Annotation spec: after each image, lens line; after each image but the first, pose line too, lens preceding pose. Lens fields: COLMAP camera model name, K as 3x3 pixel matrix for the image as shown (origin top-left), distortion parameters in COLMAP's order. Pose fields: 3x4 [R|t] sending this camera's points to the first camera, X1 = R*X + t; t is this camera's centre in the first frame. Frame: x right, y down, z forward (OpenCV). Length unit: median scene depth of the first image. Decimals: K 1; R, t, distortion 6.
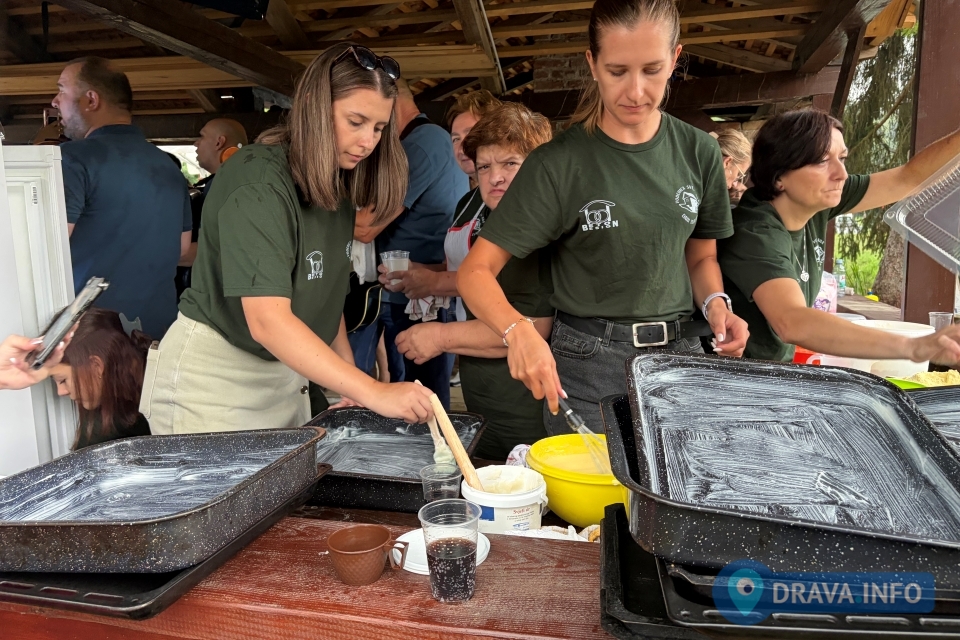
lens RADIAL K [[723.6, 0, 483.7], [0, 723.6, 319.0], [0, 0, 1]] dist [0.010503, 0.007124]
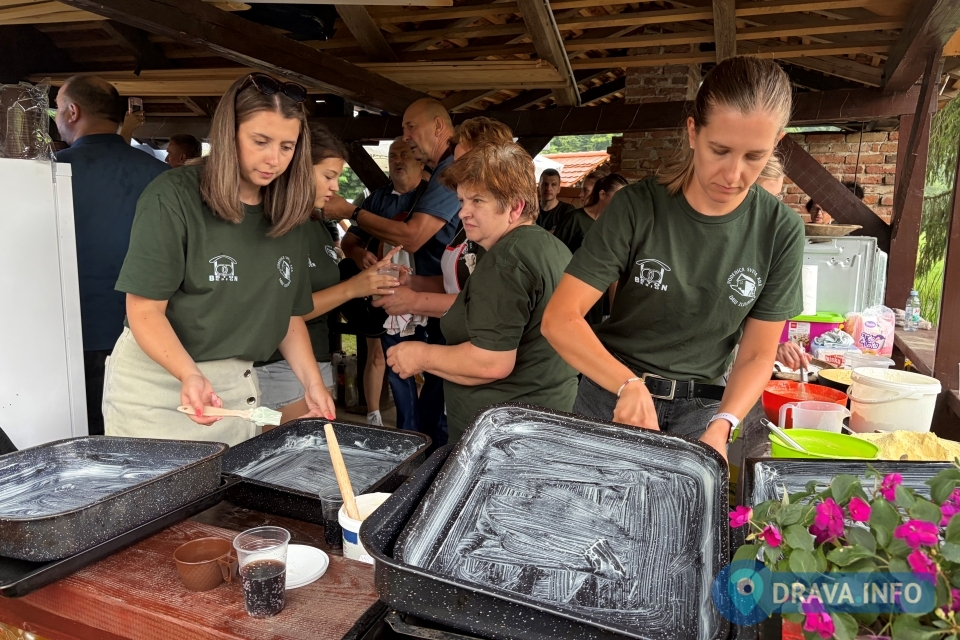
lens RADIAL K [[723.6, 0, 483.7], [0, 723.6, 319.0], [0, 0, 1]] dist [0.010503, 0.007124]
pose [[0.984780, 0.064724, -0.161307, 0.362070], [-0.063248, 0.997896, 0.014279, -0.093940], [0.161891, -0.003859, 0.986801, -0.062089]]
